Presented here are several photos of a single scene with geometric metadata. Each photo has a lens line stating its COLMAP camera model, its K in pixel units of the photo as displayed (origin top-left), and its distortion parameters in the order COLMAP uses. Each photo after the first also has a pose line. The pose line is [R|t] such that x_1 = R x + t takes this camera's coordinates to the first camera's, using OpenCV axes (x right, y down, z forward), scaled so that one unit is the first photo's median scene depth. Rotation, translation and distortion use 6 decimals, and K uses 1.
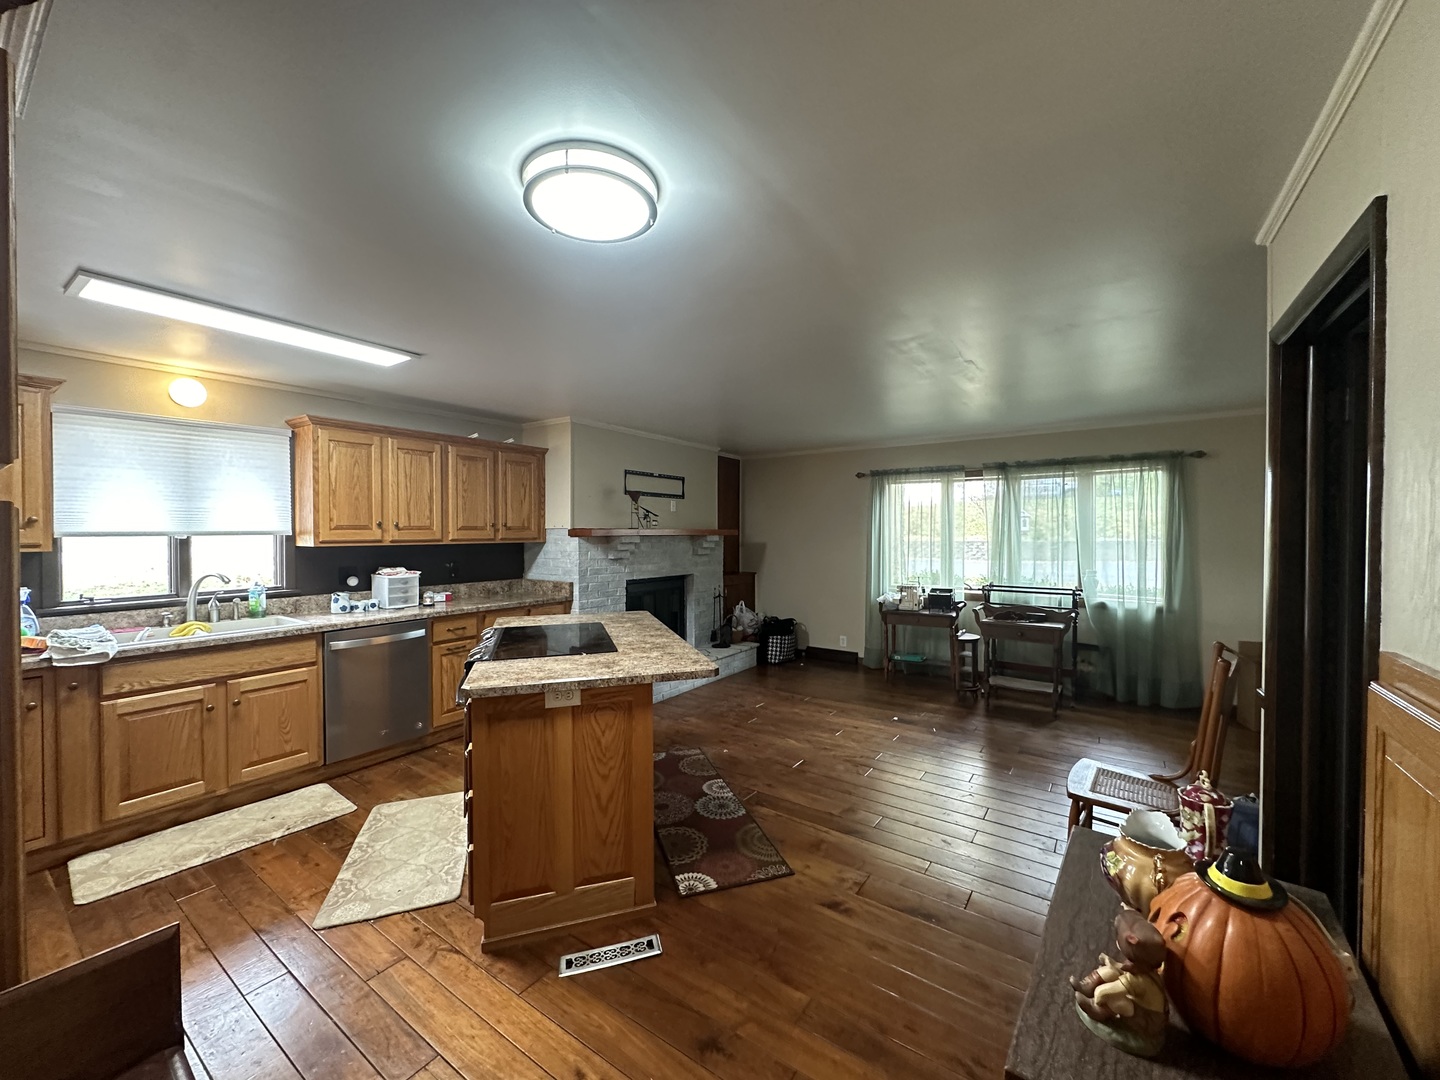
lens RADIAL K [[572.4, 0, 720.0], [0, 572.4, 540.0], [0, 0, 1]] dist [-0.000219, -0.000111]
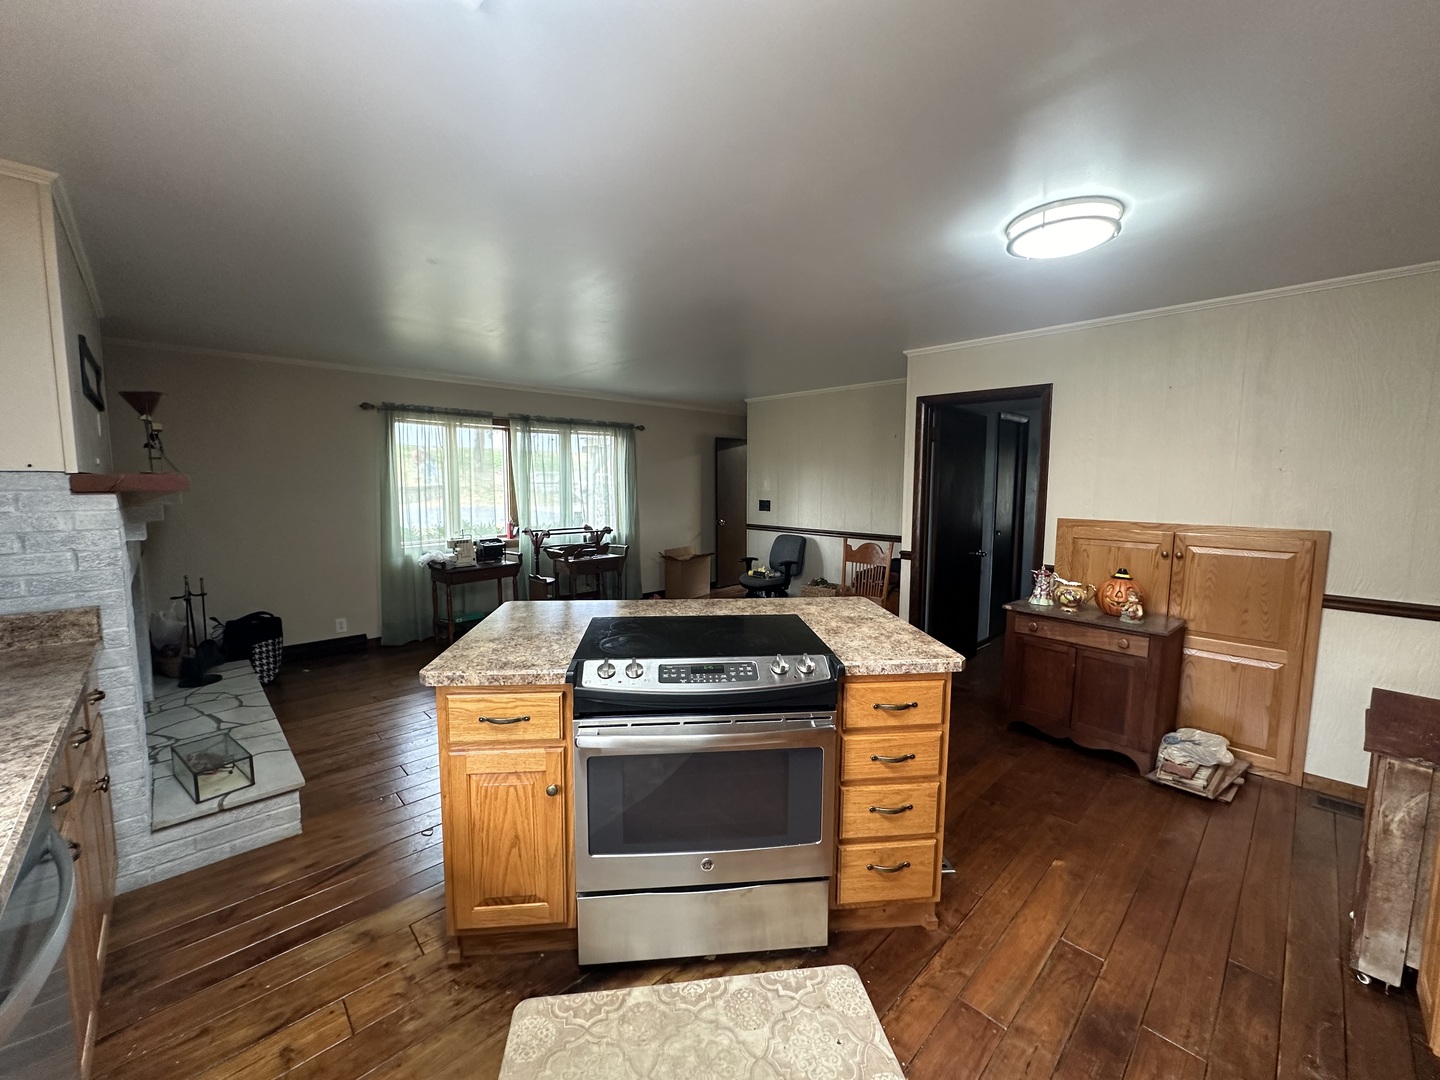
lens RADIAL K [[572.4, 0, 720.0], [0, 572.4, 540.0], [0, 0, 1]] dist [-0.000219, -0.000111]
pose [[0.193176, -0.101317, 0.975919, -0.548610], [0.009497, 0.994801, 0.101397, -0.009372], [-0.981118, -0.010319, 0.193133, 0.479368]]
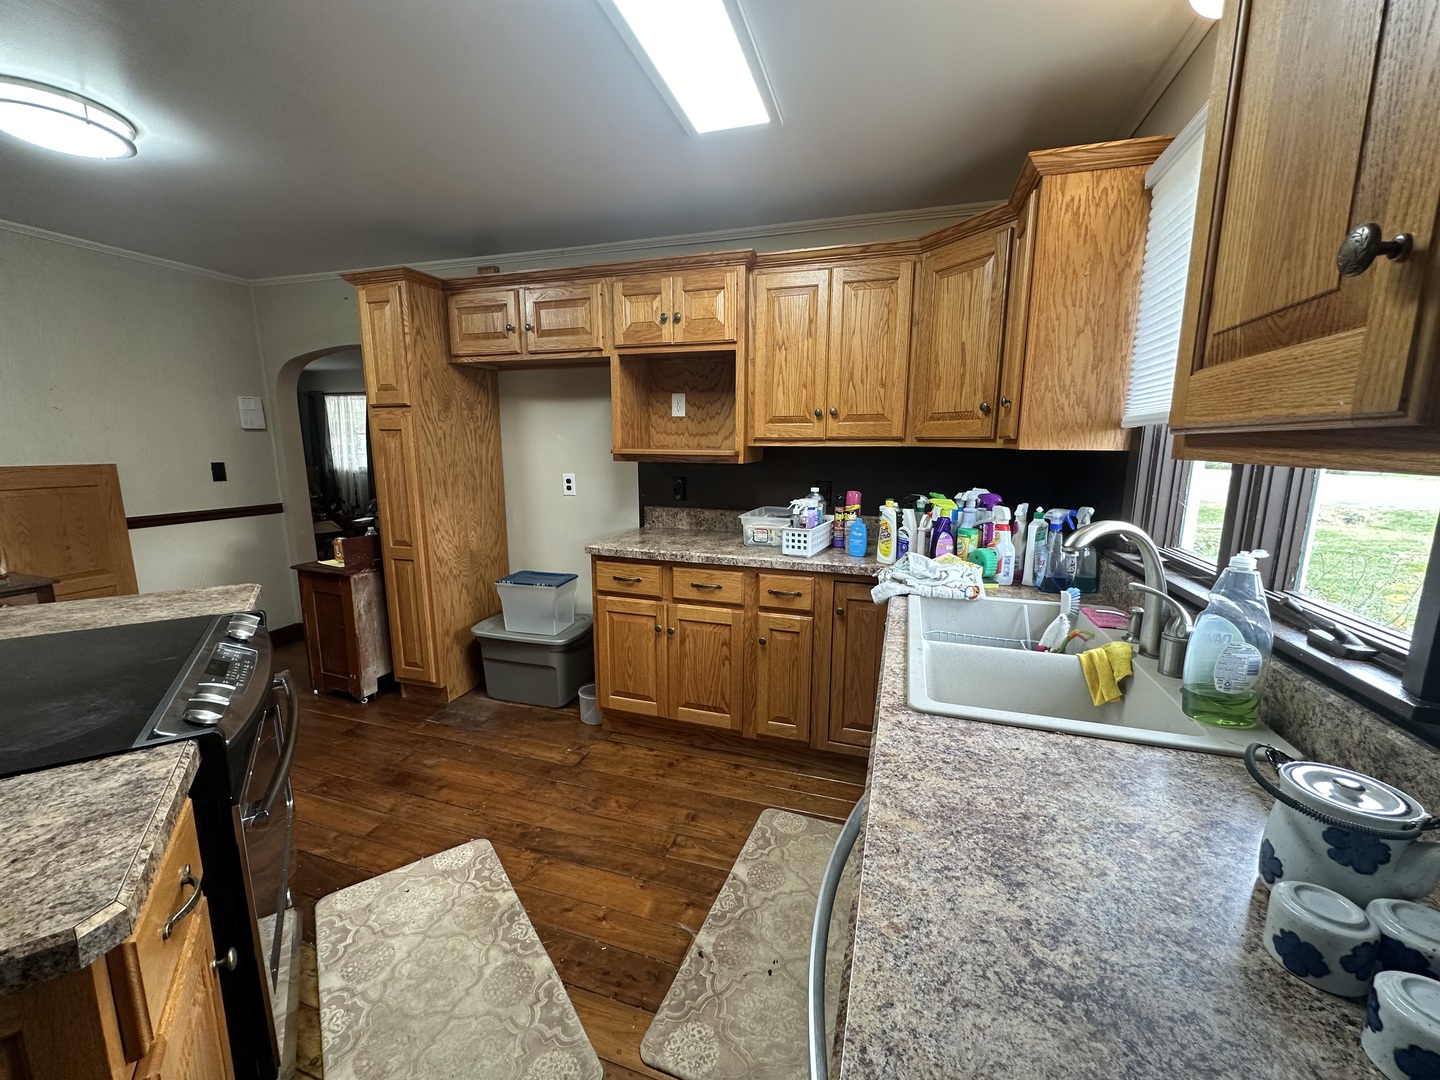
lens RADIAL K [[572.4, 0, 720.0], [0, 572.4, 540.0], [0, 0, 1]] dist [-0.000219, -0.000111]
pose [[-0.954267, 0.044481, -0.295629, -0.356364], [-0.010030, 0.983549, 0.180366, 0.004435], [0.298789, 0.175082, -0.938121, 0.832370]]
